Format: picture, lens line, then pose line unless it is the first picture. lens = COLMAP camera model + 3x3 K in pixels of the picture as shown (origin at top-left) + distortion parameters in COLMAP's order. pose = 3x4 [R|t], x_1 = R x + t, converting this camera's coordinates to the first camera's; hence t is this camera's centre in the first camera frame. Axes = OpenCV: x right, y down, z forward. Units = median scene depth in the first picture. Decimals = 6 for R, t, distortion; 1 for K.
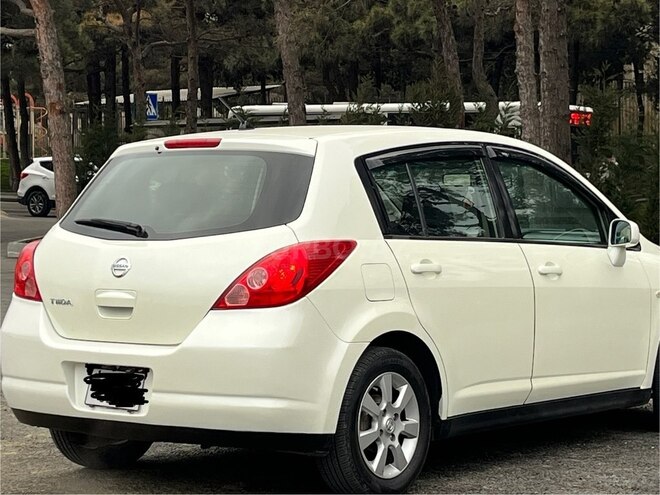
lens RADIAL K [[1353.3, 0, 330.0], [0, 1353.3, 247.5], [0, 0, 1]] dist [0.127873, -0.096579]
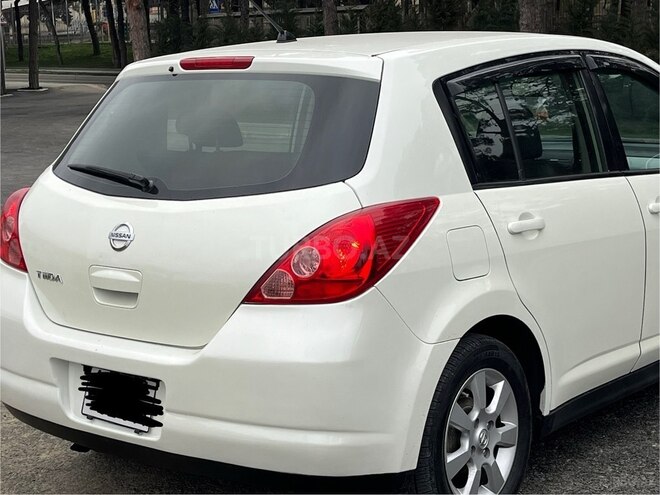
lens RADIAL K [[1012.8, 0, 330.4], [0, 1012.8, 239.6], [0, 0, 1]] dist [0.175083, 0.027571]
pose [[0.999648, -0.011570, -0.023862, -0.026406], [0.014386, 0.992492, 0.121461, -0.049722], [0.022277, -0.121761, 0.992309, 0.446868]]
